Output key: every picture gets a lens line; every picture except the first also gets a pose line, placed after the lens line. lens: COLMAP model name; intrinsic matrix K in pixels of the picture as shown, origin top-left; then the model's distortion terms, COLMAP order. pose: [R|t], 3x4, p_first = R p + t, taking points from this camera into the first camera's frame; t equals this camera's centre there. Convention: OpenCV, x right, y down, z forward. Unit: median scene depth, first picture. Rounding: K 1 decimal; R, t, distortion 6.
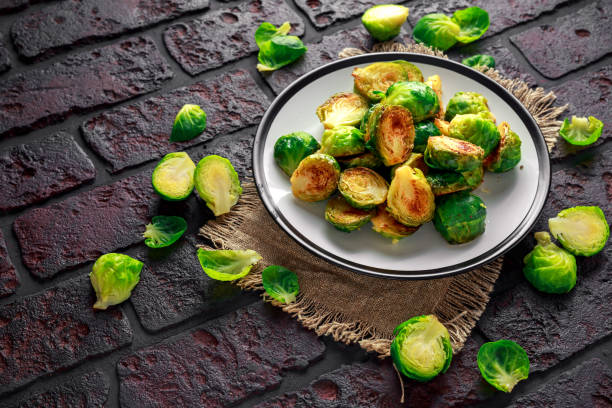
lens RADIAL K [[918.0, 0, 306.1], [0, 918.0, 200.1], [0, 0, 1]] dist [-0.009085, 0.000000]
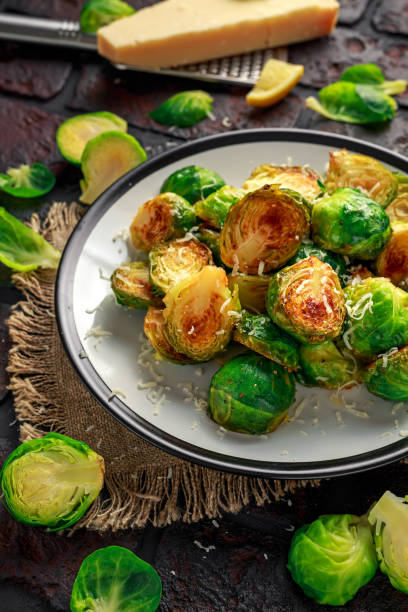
lens RADIAL K [[918.0, 0, 205.6], [0, 918.0, 310.0], [0, 0, 1]] dist [-0.009085, 0.000000]
pose [[0.650734, 0.576534, -0.494119, 0.395526], [-0.581472, 0.796865, 0.164000, -0.094841], [0.488298, 0.180596, 0.853786, 0.413632]]
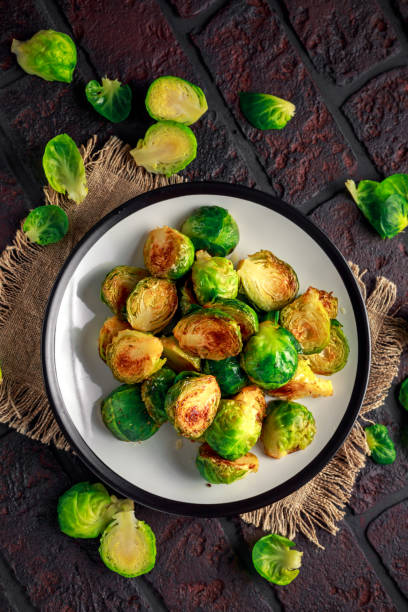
lens RADIAL K [[918.0, 0, 198.4], [0, 918.0, 307.4], [0, 0, 1]] dist [-0.009085, 0.000000]
pose [[0.064073, 0.996619, -0.051424, 0.110091], [-0.879541, 0.080741, 0.468923, -0.461413], [0.471490, 0.015184, 0.881741, 0.215356]]
